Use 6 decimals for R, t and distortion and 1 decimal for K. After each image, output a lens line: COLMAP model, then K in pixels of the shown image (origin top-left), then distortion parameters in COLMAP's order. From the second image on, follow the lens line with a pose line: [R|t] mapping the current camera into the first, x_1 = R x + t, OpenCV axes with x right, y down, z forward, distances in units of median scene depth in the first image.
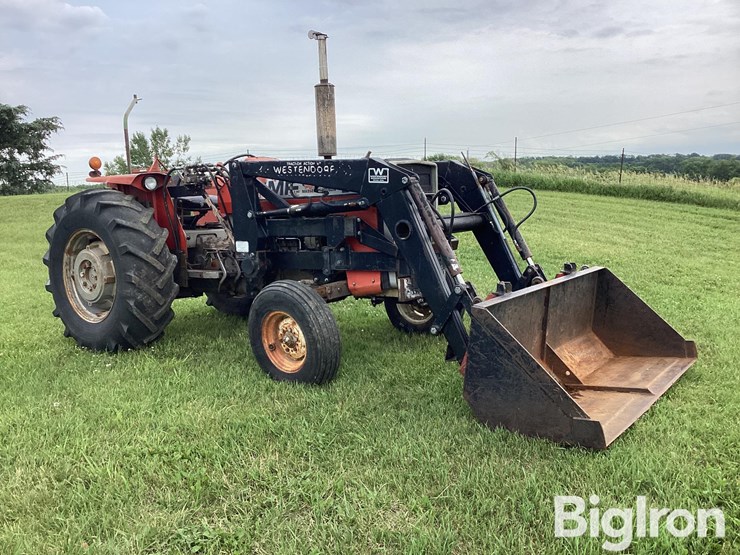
lens RADIAL K [[672.2, 0, 371.6], [0, 672.2, 276.9], [0, 0, 1]] dist [0.100053, -0.199927]
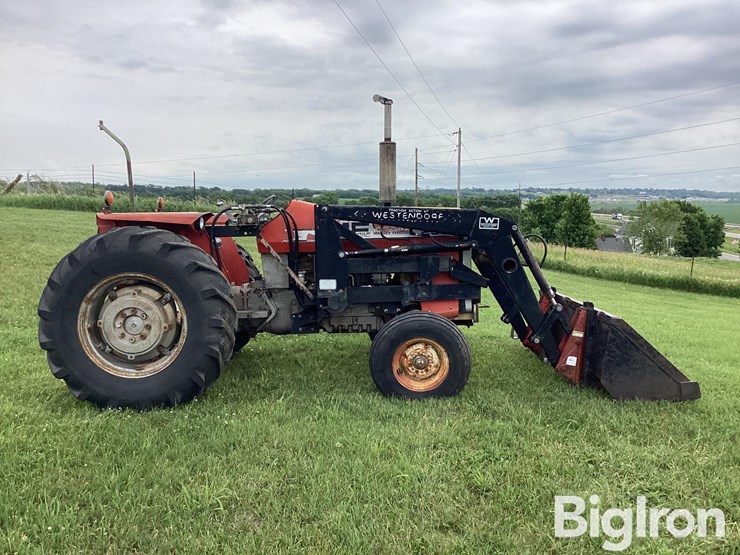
lens RADIAL K [[672.2, 0, 371.6], [0, 672.2, 276.9], [0, 0, 1]] dist [0.100053, -0.199927]
pose [[0.786685, -0.033689, 0.616434, -0.773754], [0.059718, 0.997980, -0.021670, -0.028820], [-0.614459, 0.053859, 0.787108, 0.115712]]
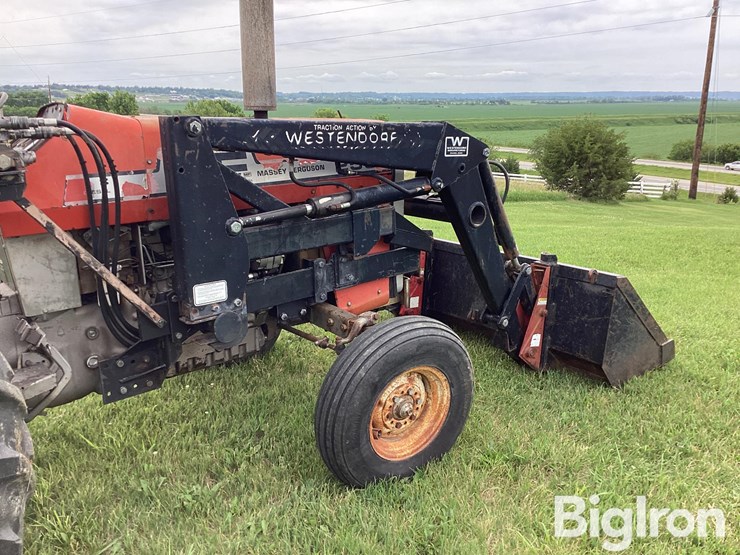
lens RADIAL K [[672.2, 0, 371.6], [0, 672.2, 276.9], [0, 0, 1]] dist [0.100053, -0.199927]
pose [[0.246933, -0.208518, 0.946332, -0.614292], [0.125063, 0.975264, 0.182260, -0.128680], [-0.960928, 0.073346, 0.266903, 0.734035]]
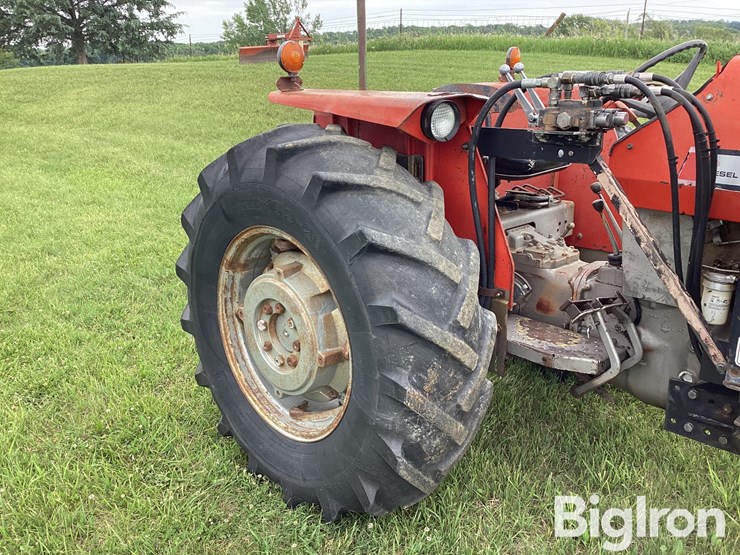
lens RADIAL K [[672.2, 0, 371.6], [0, 672.2, 276.9], [0, 0, 1]] dist [0.100053, -0.199927]
pose [[0.986223, 0.073054, -0.148418, -0.321650], [-0.043585, 0.980254, 0.192877, -0.132010], [0.159577, -0.183751, 0.969933, 0.651872]]
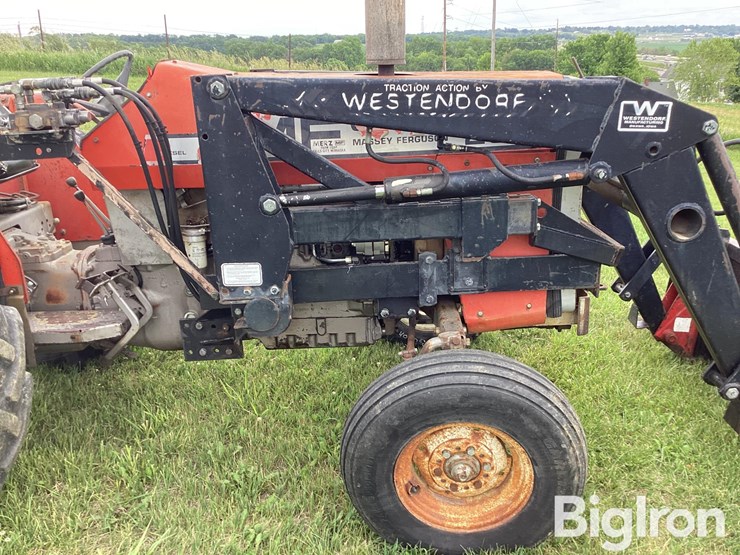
lens RADIAL K [[672.2, 0, 371.6], [0, 672.2, 276.9], [0, 0, 1]] dist [0.100053, -0.199927]
pose [[0.807737, -0.172991, 0.563591, -0.365739], [0.077184, 0.978782, 0.189811, -0.118466], [-0.584468, -0.109817, 0.803951, 0.574559]]
